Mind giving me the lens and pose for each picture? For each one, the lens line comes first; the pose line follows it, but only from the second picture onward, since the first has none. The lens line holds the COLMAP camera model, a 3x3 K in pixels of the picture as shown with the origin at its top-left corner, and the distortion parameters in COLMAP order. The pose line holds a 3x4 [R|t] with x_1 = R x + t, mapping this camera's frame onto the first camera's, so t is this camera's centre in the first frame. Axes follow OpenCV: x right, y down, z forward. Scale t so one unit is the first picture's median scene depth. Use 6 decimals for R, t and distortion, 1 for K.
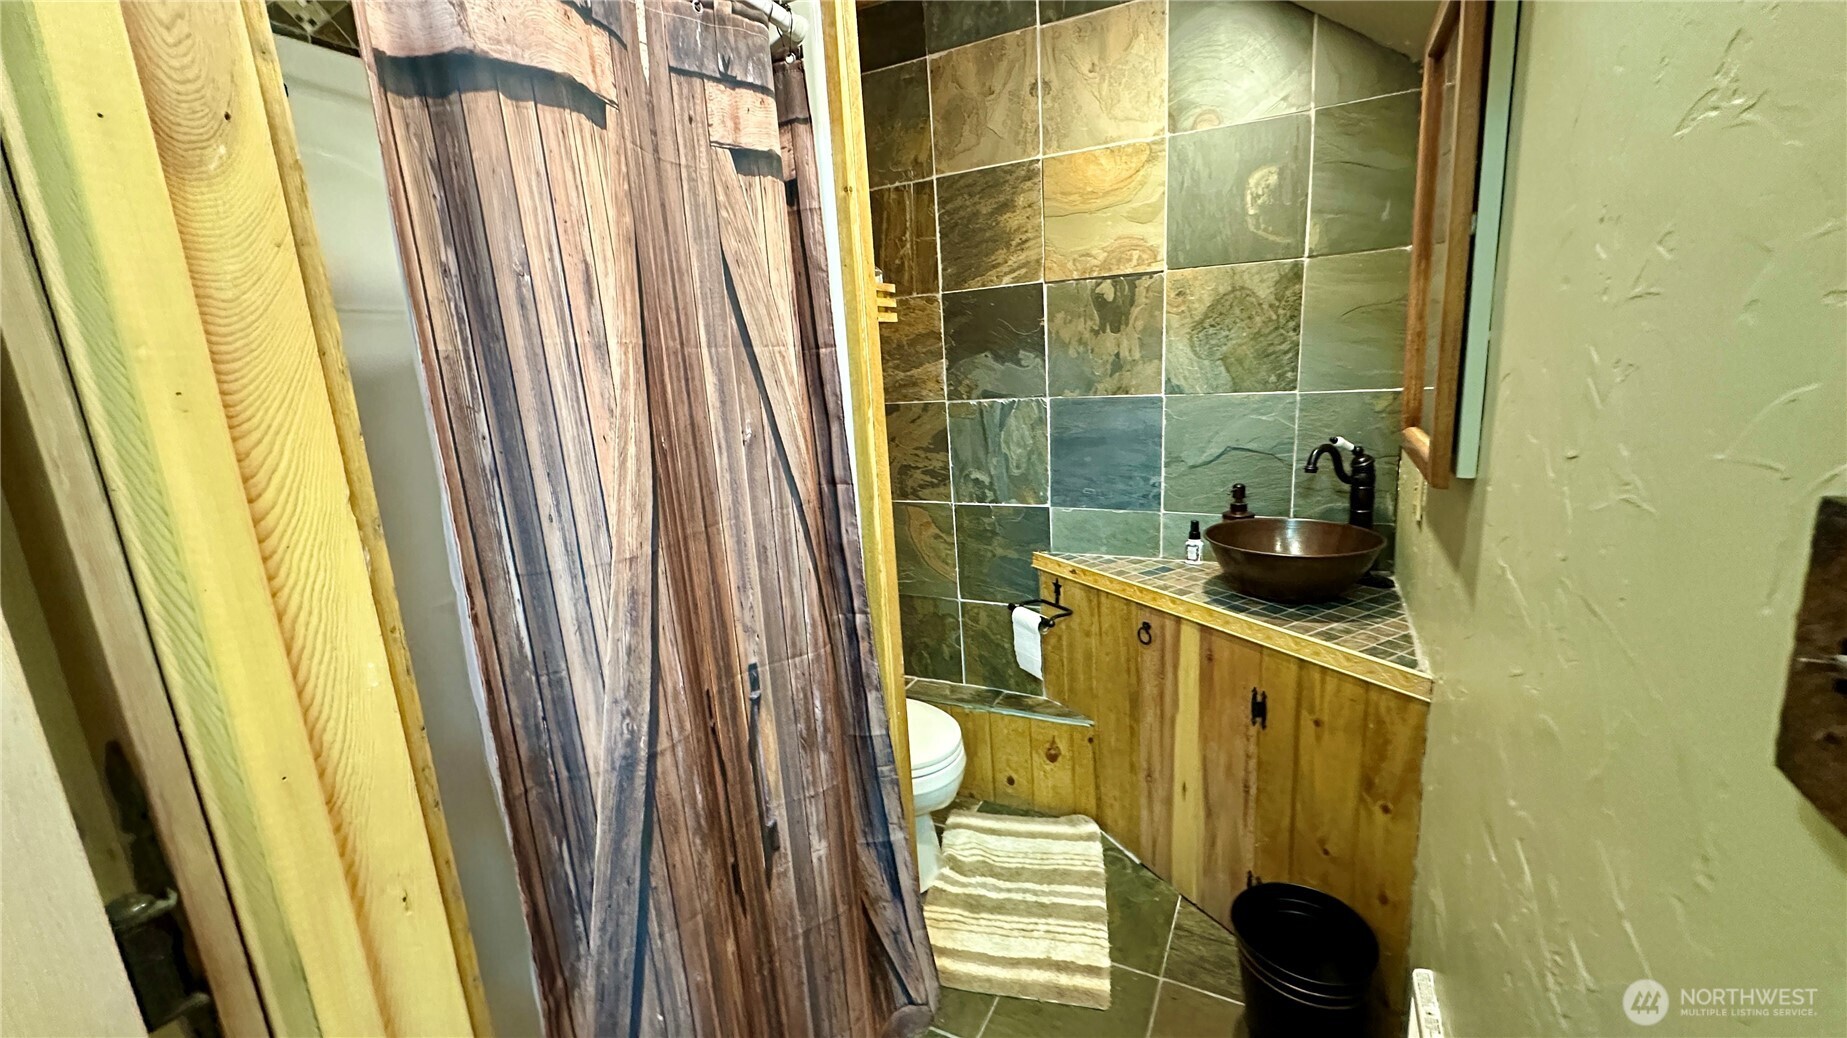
lens RADIAL K [[734.2, 0, 912.4], [0, 734.2, 513.1], [0, 0, 1]] dist [-0.007908, 0.000853]
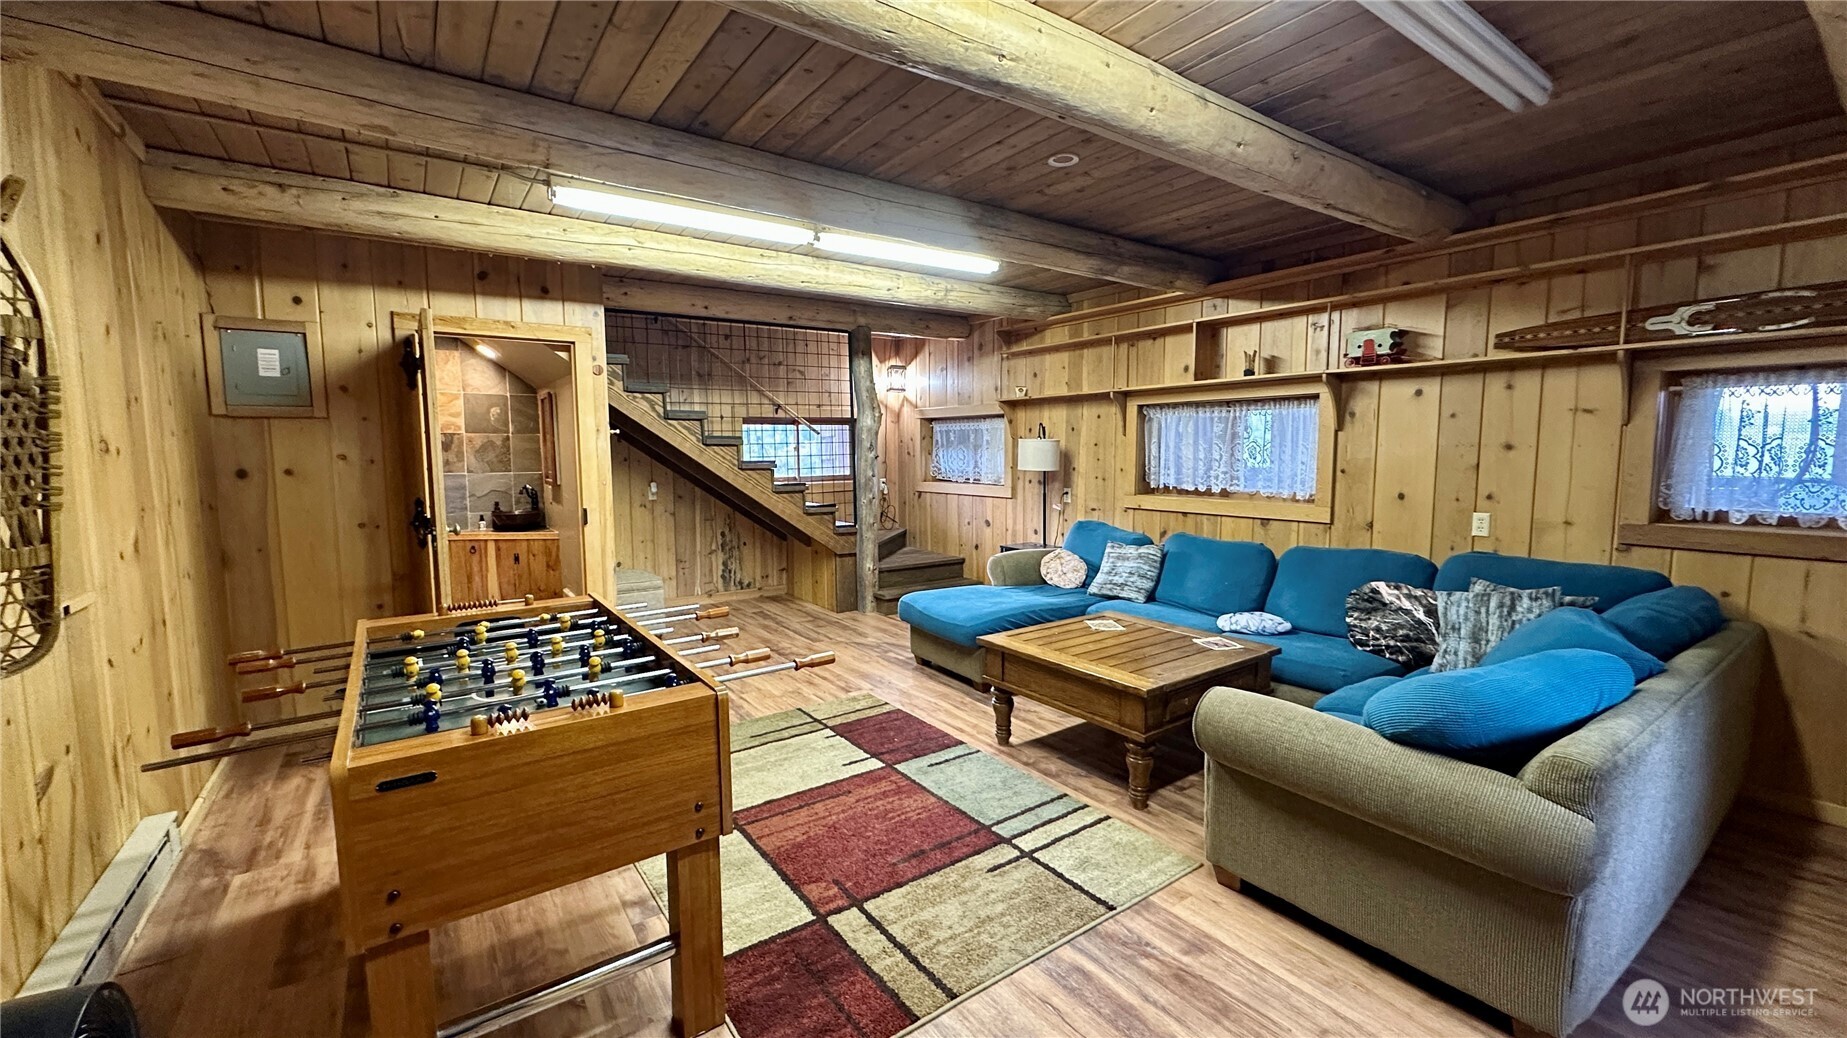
lens RADIAL K [[734.2, 0, 916.2], [0, 734.2, 520.5], [0, 0, 1]] dist [-0.007908, 0.000853]
pose [[0.466355, -0.022956, 0.884300, -1.588100], [0.168011, 0.983766, -0.063066, 0.575513], [-0.868496, 0.177983, 0.462641, -2.128149]]
